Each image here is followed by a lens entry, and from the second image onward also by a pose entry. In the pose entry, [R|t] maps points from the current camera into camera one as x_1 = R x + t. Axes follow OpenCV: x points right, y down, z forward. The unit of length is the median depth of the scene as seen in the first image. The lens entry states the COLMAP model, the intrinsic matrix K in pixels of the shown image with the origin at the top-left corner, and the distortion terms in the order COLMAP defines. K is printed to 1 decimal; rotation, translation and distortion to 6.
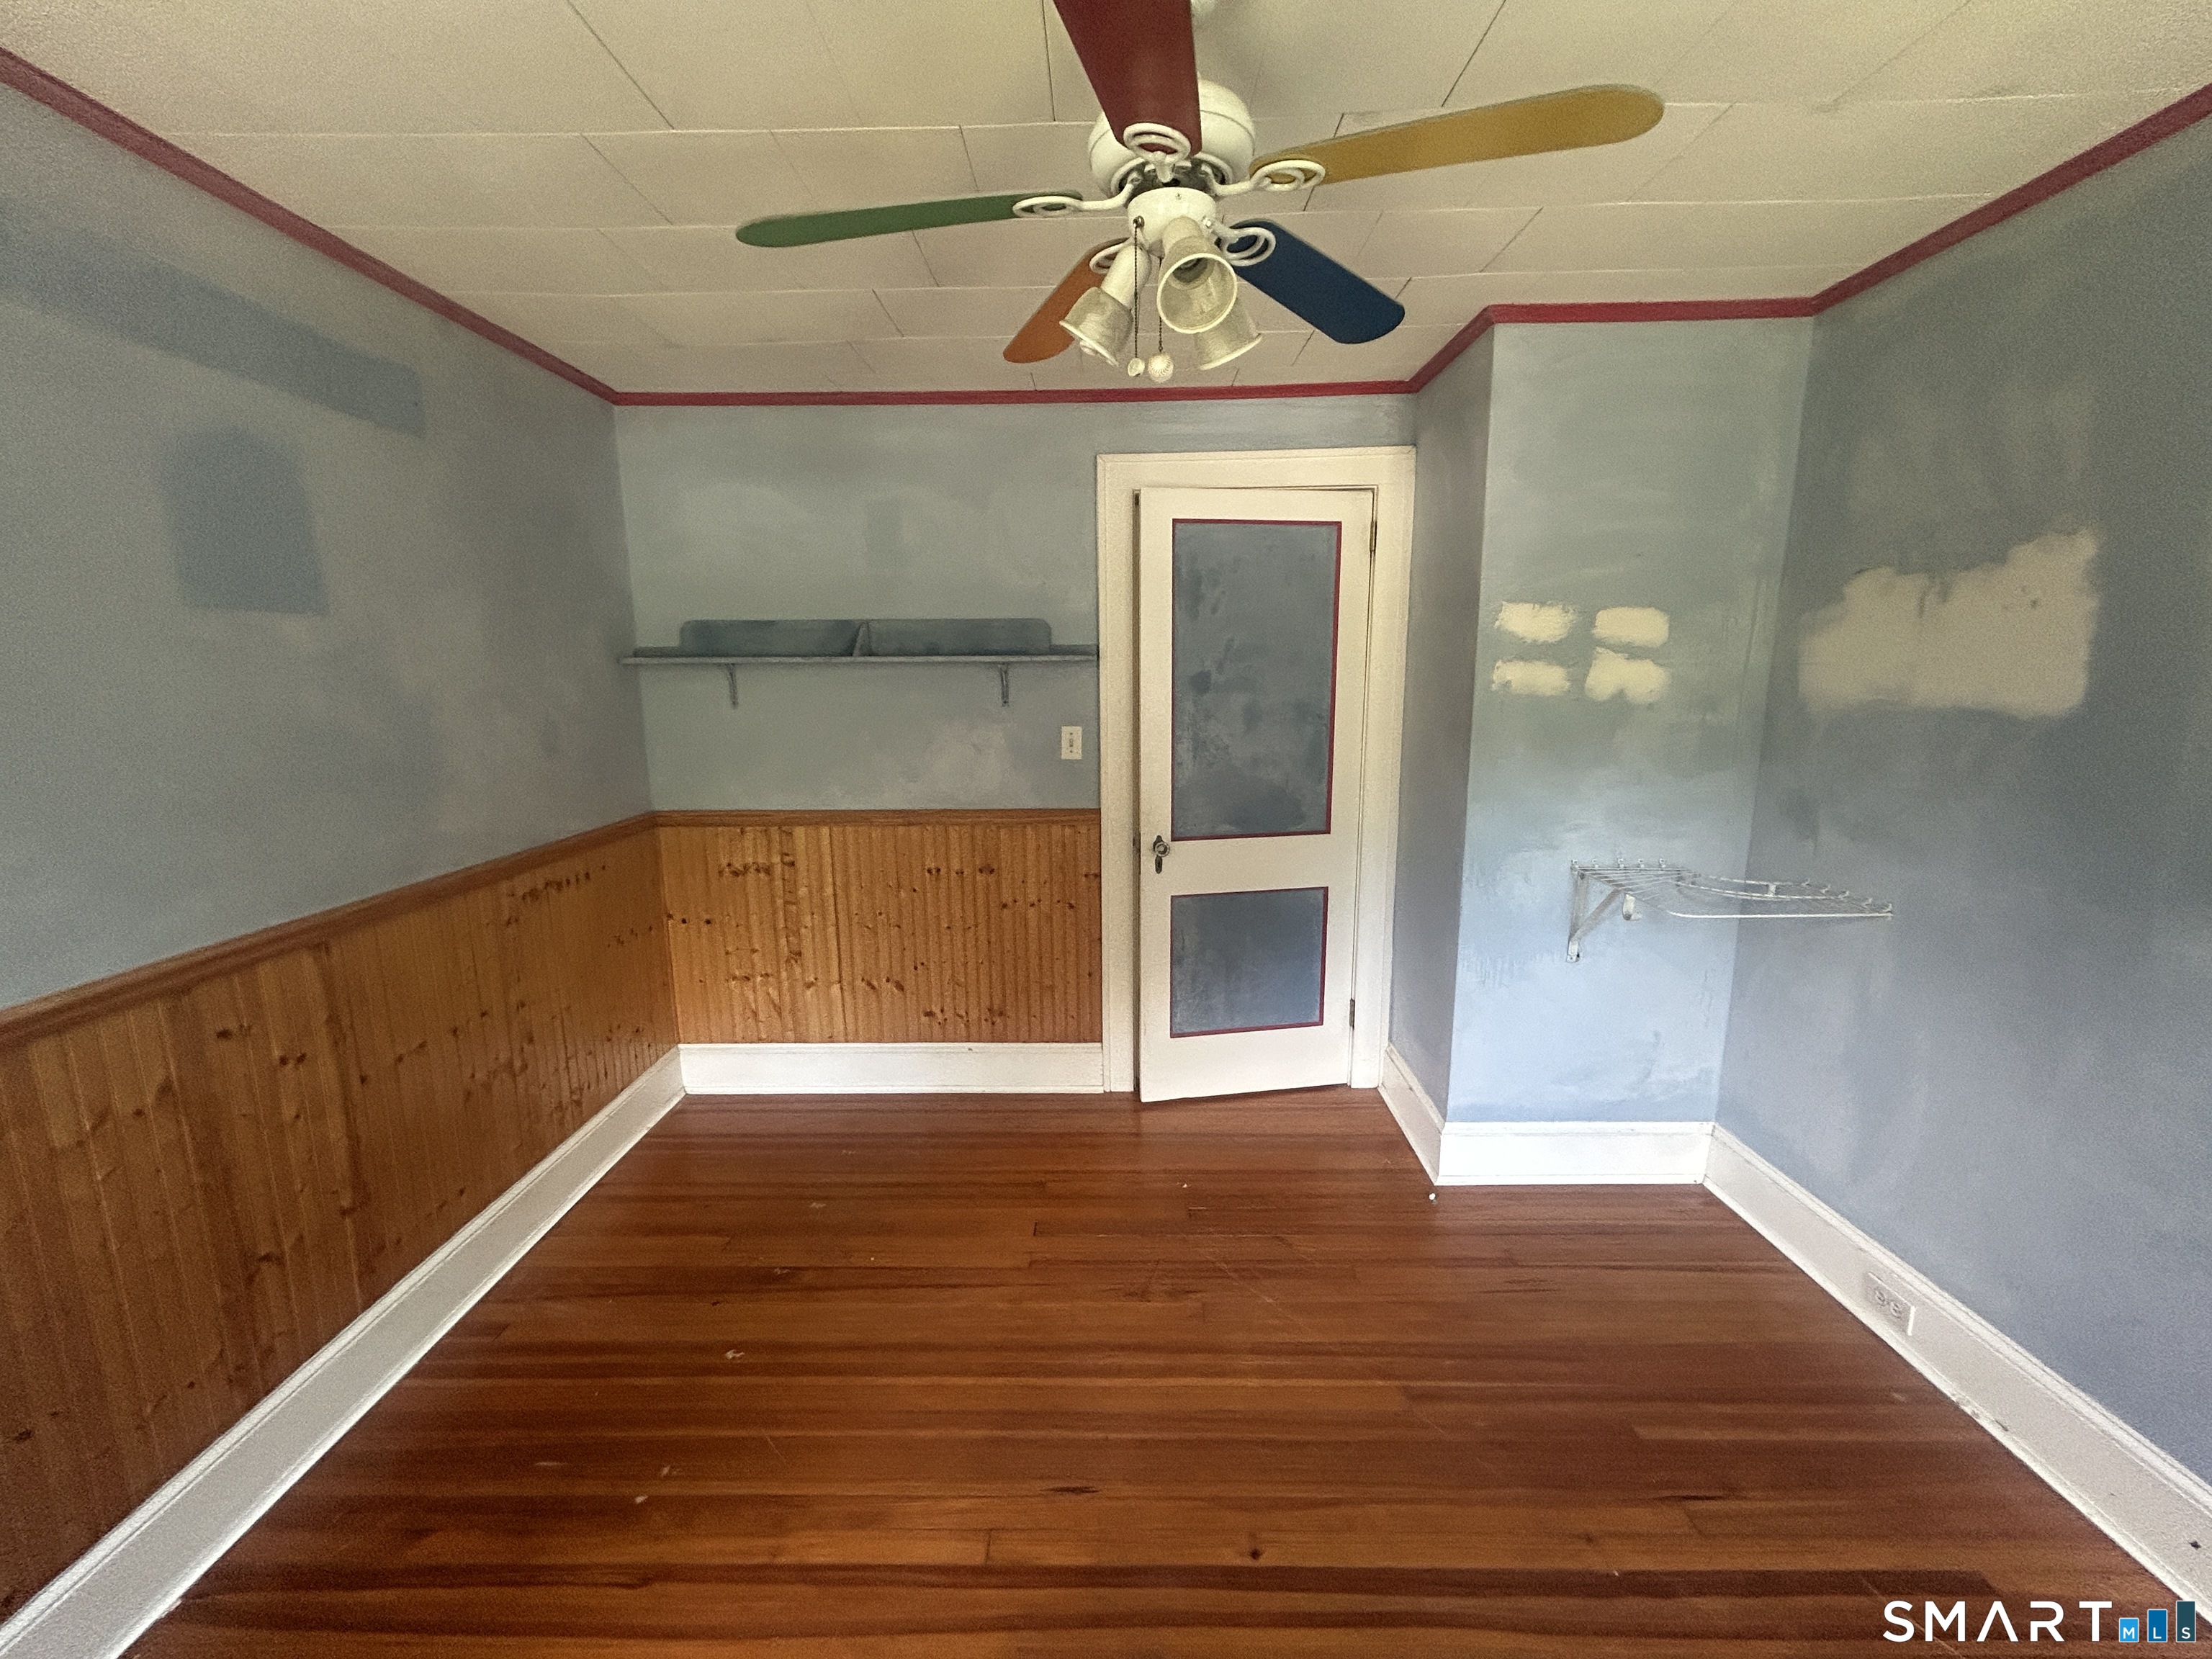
lens RADIAL K [[889.5, 0, 1110.5], [0, 889.5, 827.9], [0, 0, 1]] dist [-0.000905, 0.001077]
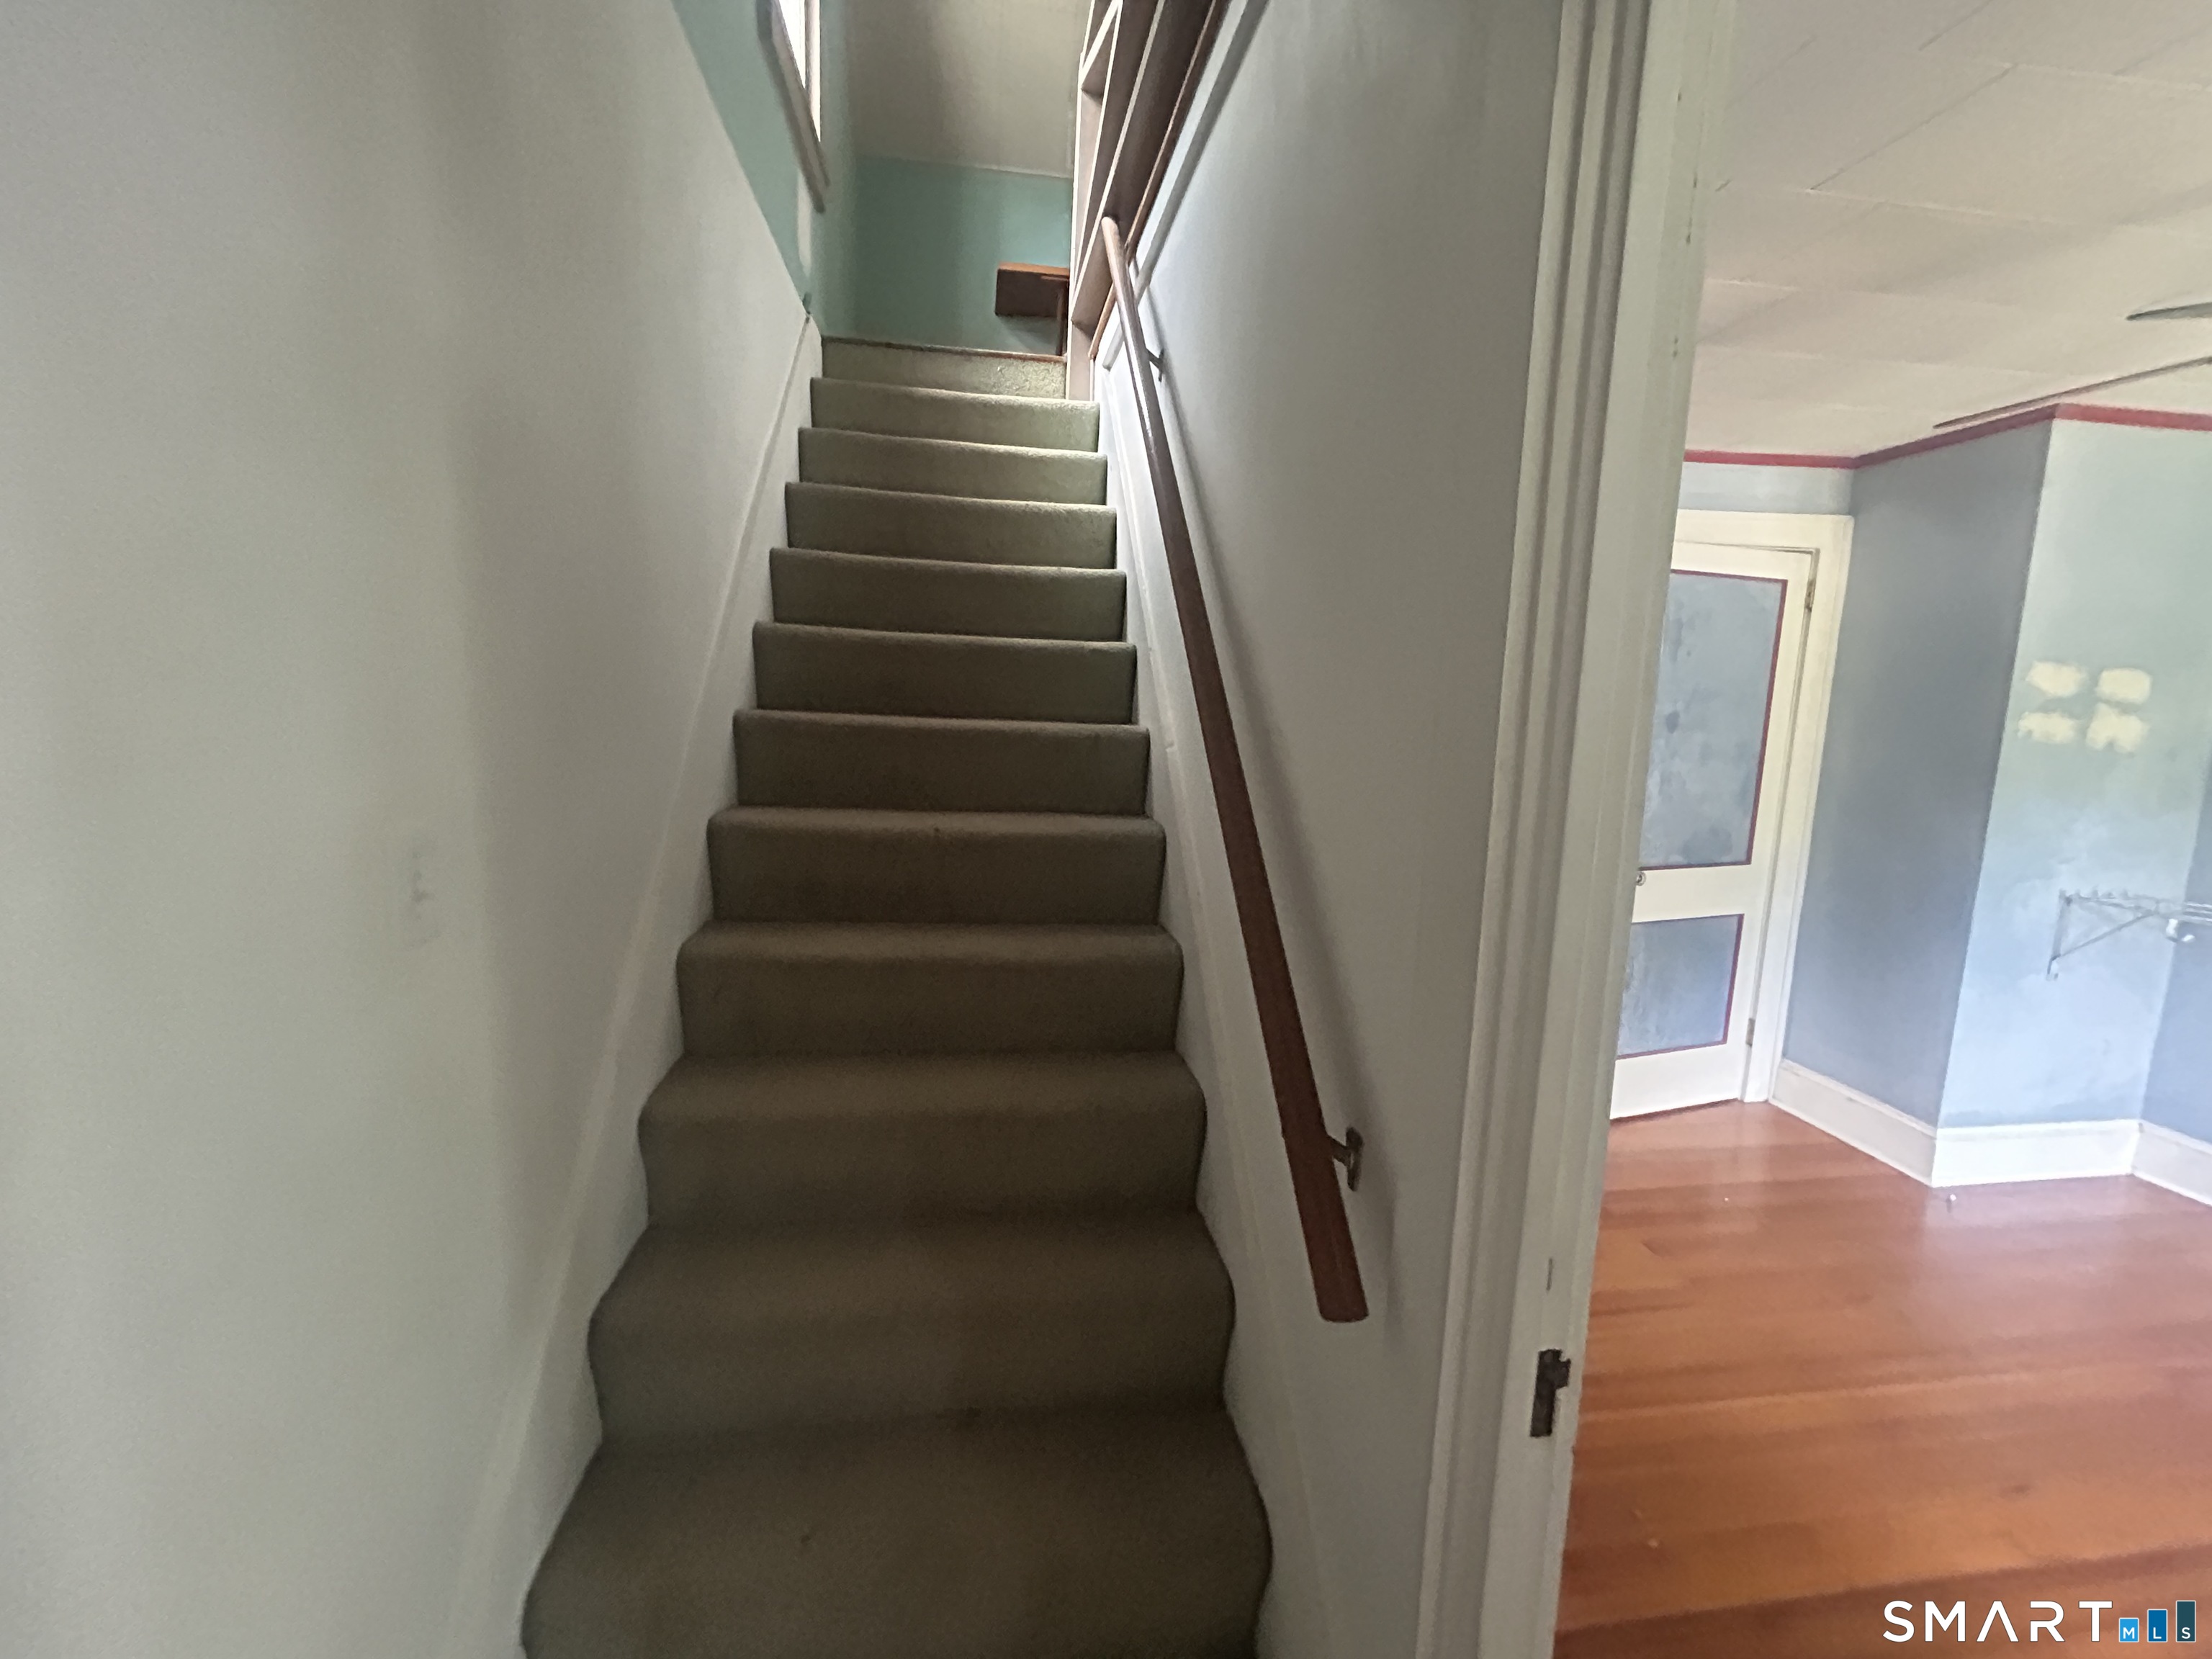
lens RADIAL K [[889.5, 0, 1106.4], [0, 889.5, 827.0], [0, 0, 1]] dist [-0.000905, 0.001077]
pose [[0.987507, 0.011057, 0.157185, -0.865379], [-0.005863, 0.999422, -0.033474, 0.002491], [-0.157464, 0.032134, 0.987002, 0.071338]]
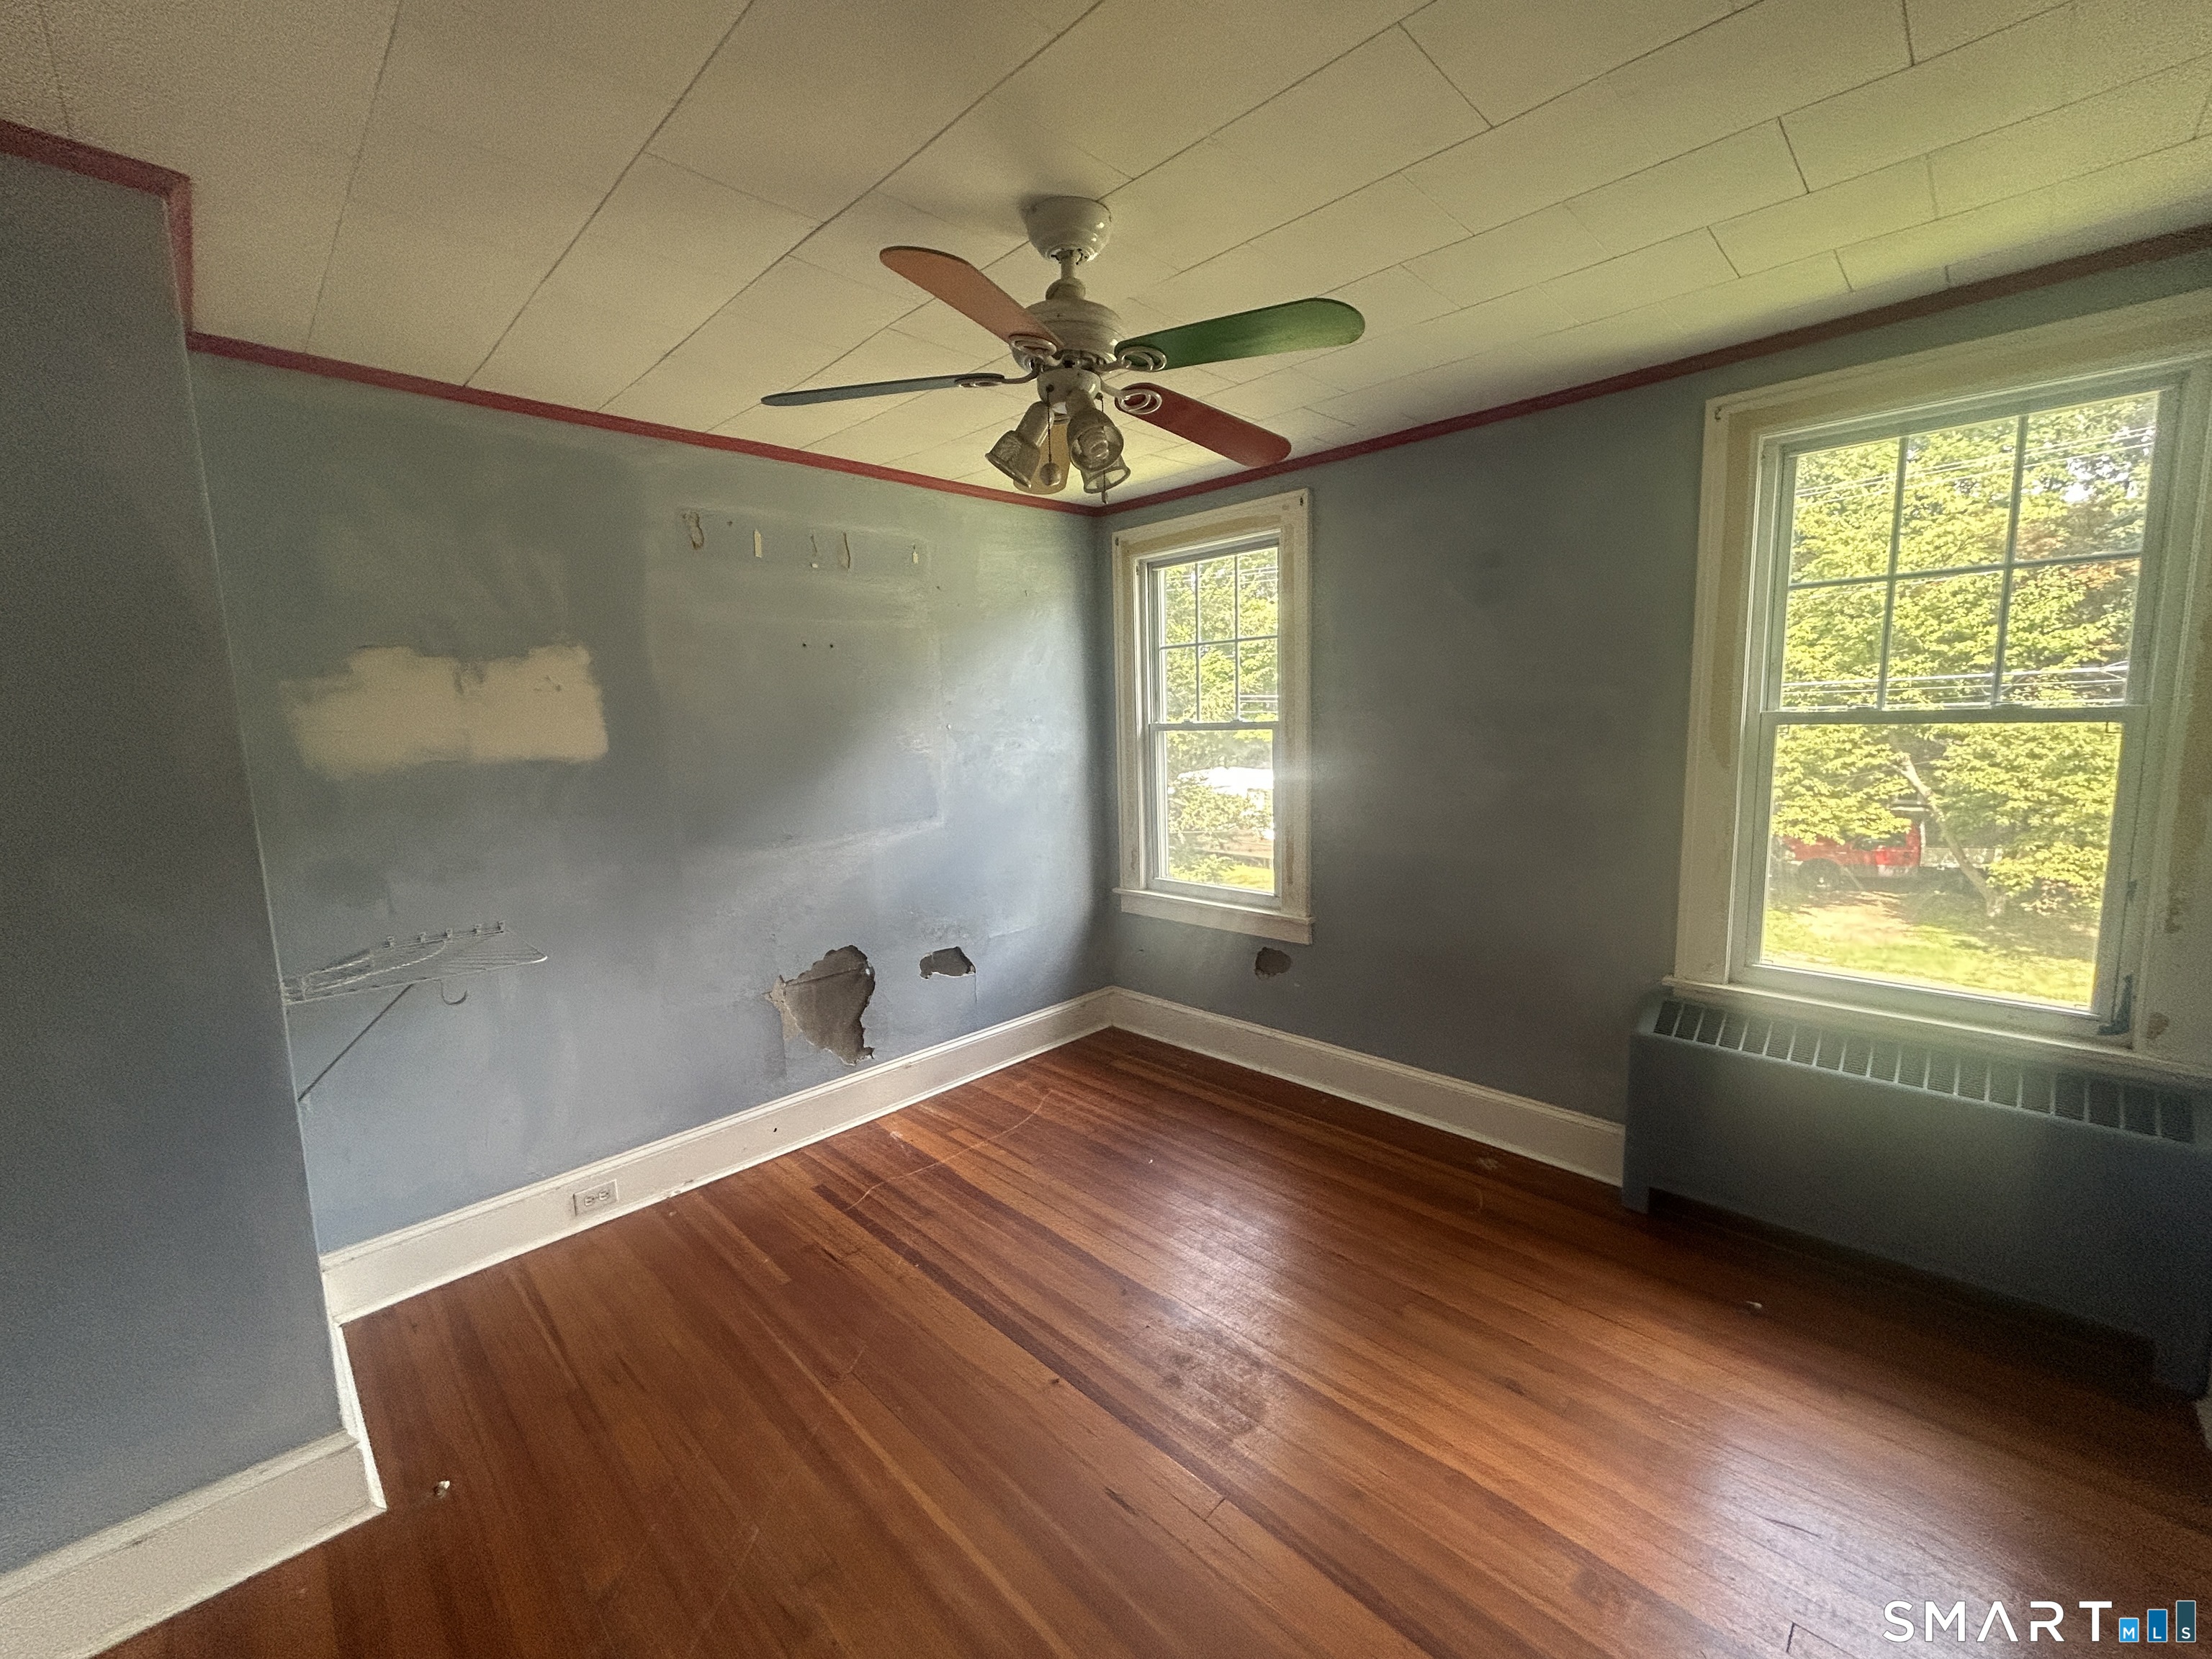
lens RADIAL K [[889.5, 0, 1093.2], [0, 889.5, 828.9], [0, 0, 1]] dist [-0.000905, 0.001077]
pose [[-0.703027, -0.061770, 0.708475, -0.474886], [0.159457, 0.957164, 0.241683, -0.170095], [-0.693056, 0.282881, -0.663062, 1.003776]]
